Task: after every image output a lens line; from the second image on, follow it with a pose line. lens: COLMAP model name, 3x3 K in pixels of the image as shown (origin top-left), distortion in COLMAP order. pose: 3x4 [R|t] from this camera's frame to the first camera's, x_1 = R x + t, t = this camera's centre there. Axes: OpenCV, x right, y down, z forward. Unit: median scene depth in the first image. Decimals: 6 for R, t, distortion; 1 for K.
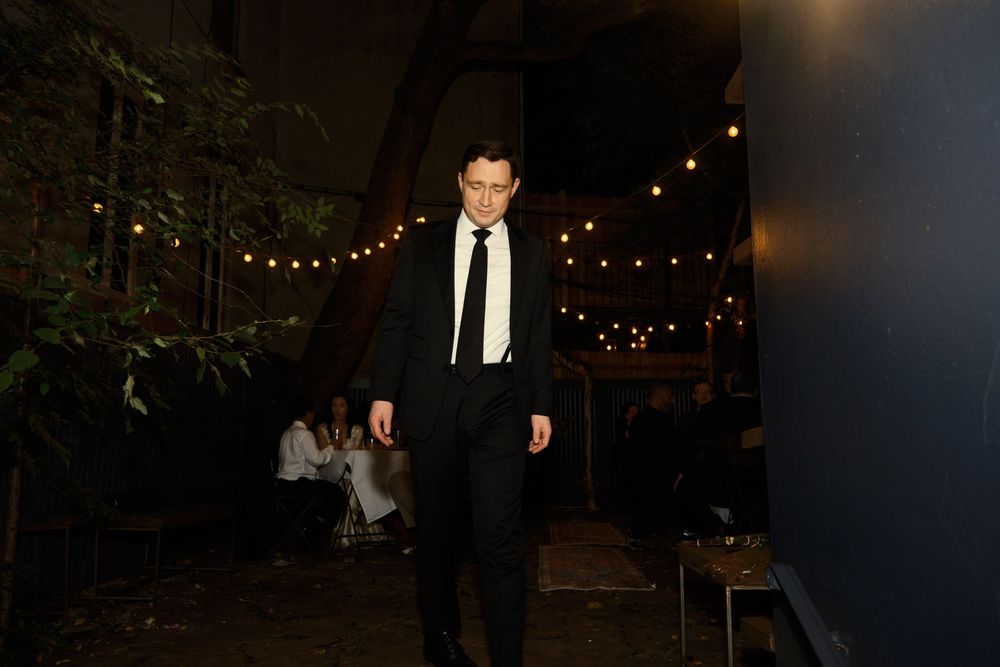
lens RADIAL K [[809.0, 0, 497.7], [0, 809.0, 331.9], [0, 0, 1]] dist [-0.020846, 0.029870]
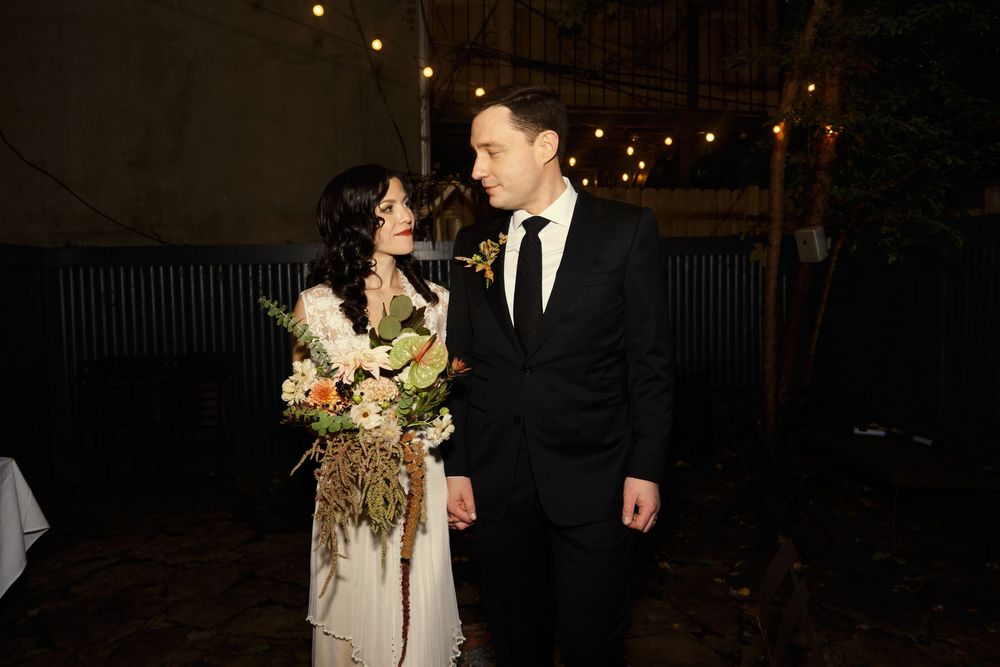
lens RADIAL K [[809.0, 0, 495.7], [0, 809.0, 329.6], [0, 0, 1]] dist [-0.020846, 0.029870]
pose [[0.999683, -0.011266, 0.022532, 0.061505], [0.006626, 0.980524, 0.196286, 0.010613], [-0.024305, -0.196075, 0.980288, 0.429452]]
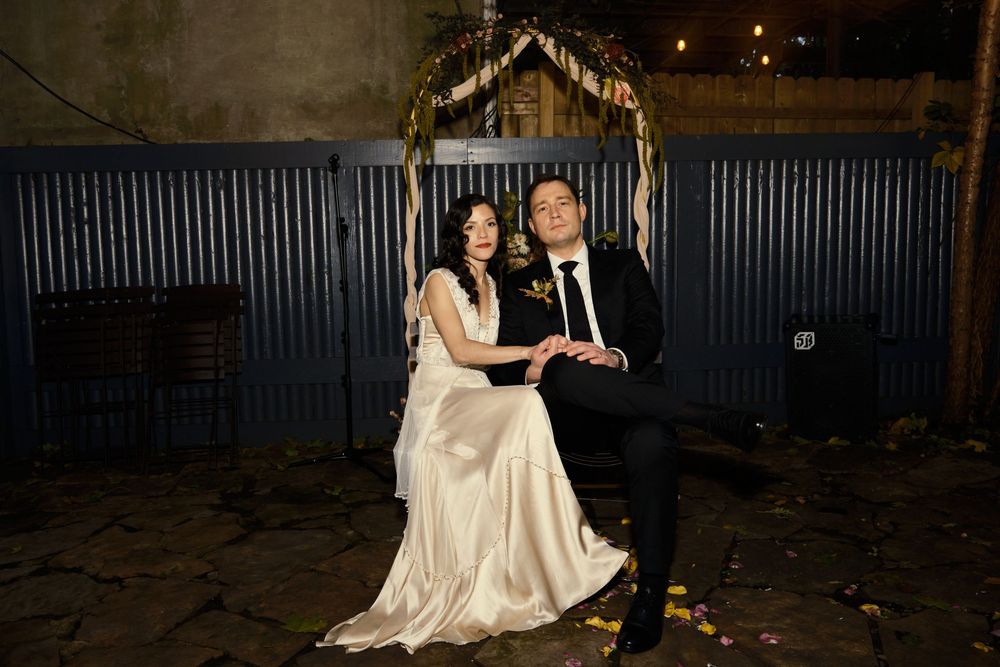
lens RADIAL K [[809.0, 0, 500.0], [0, 809.0, 331.1], [0, 0, 1]] dist [-0.020846, 0.029870]
pose [[0.998512, -0.002495, -0.054480, 0.055388], [0.015282, 0.971731, 0.235595, 0.052499], [0.052353, -0.236077, 0.970323, 0.545428]]
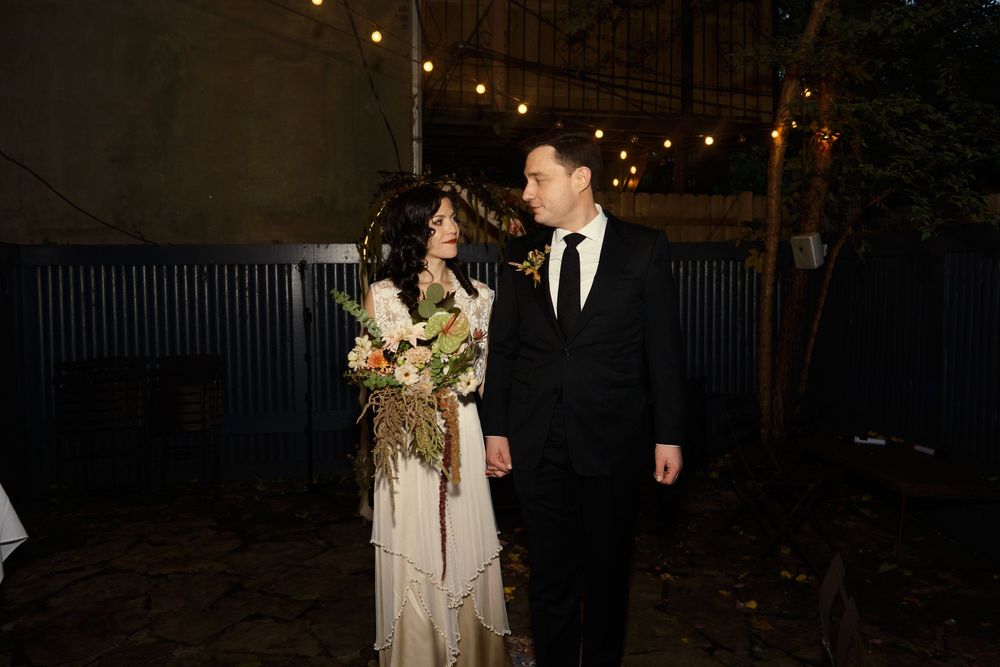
lens RADIAL K [[809.0, 0, 495.8], [0, 809.0, 329.5], [0, 0, 1]] dist [-0.020846, 0.029870]
pose [[0.998748, -0.002082, 0.049980, 0.053143], [-0.007349, 0.982185, 0.187772, 0.013869], [-0.049481, -0.187904, 0.980940, 0.439162]]
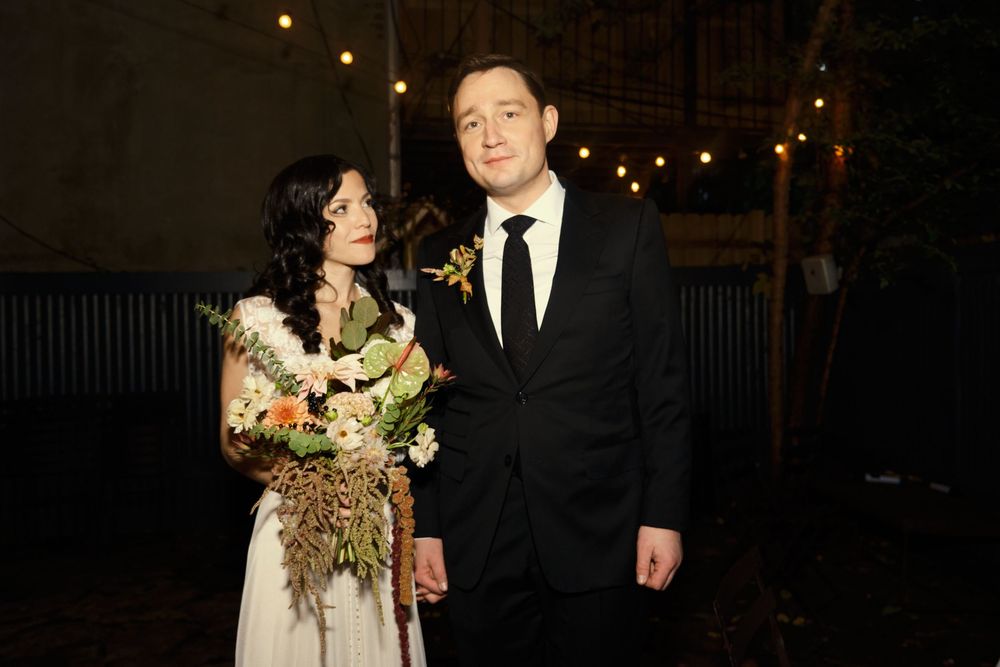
lens RADIAL K [[959.6, 0, 493.7], [0, 959.6, 327.9], [0, 0, 1]] dist [0.054280, 0.000000]
pose [[0.998896, -0.005762, 0.046613, 0.060221], [-0.000977, 0.989682, 0.143278, 0.010314], [-0.046958, -0.143166, 0.988584, 0.393965]]
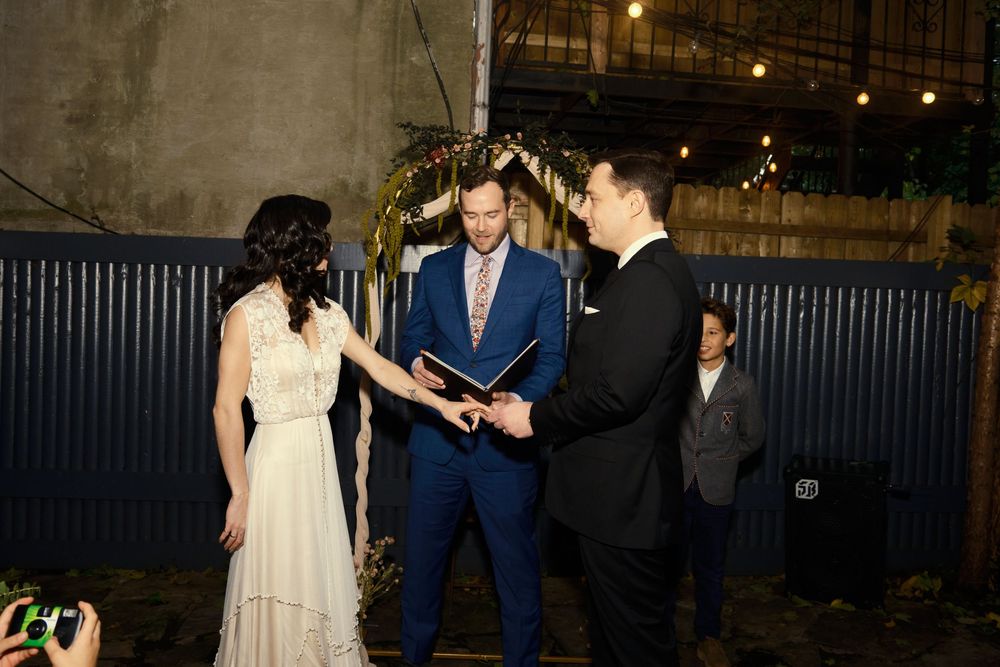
lens RADIAL K [[809.0, 0, 500.8], [0, 809.0, 332.2], [0, 0, 1]] dist [-0.020846, 0.029870]
pose [[0.997294, 0.046482, -0.056954, 0.063978], [-0.036600, 0.985832, 0.163695, 0.033400], [0.063756, -0.161167, 0.984866, 0.582853]]
